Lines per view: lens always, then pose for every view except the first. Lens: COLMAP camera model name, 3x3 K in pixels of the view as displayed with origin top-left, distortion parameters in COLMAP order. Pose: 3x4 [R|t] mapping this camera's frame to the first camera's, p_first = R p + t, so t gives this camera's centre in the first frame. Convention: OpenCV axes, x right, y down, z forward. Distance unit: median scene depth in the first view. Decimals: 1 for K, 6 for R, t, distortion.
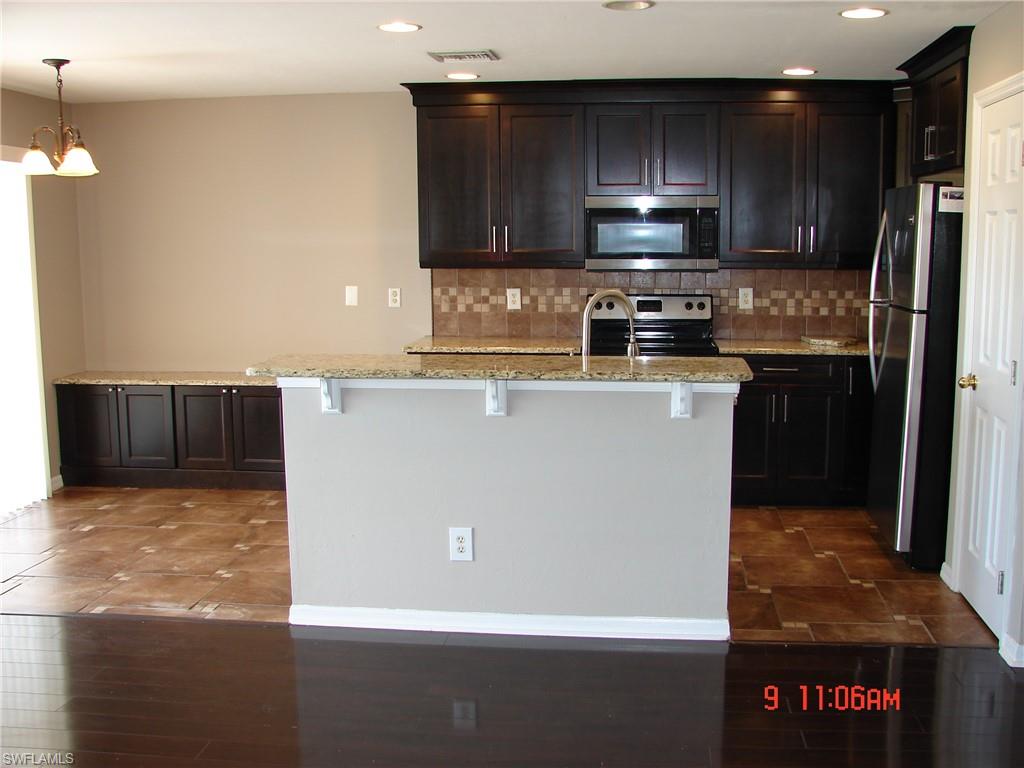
lens RADIAL K [[1112.1, 0, 512.0], [0, 1112.1, 384.0], [0, 0, 1]] dist [-0.204733, 0.015282]
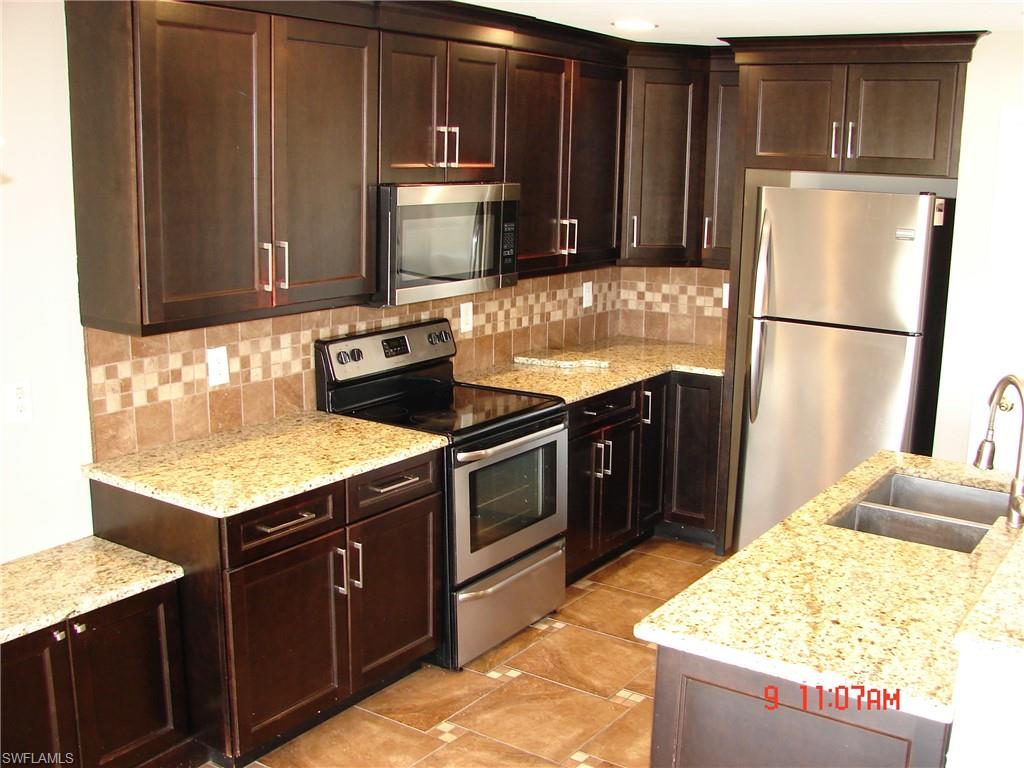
lens RADIAL K [[1112.1, 0, 512.0], [0, 1112.1, 384.0], [0, 0, 1]] dist [-0.204733, 0.015282]
pose [[0.441746, -0.169425, 0.880997, -0.417502], [0.092639, 0.985371, 0.143047, -0.132703], [-0.892345, 0.018425, 0.450979, 0.623438]]
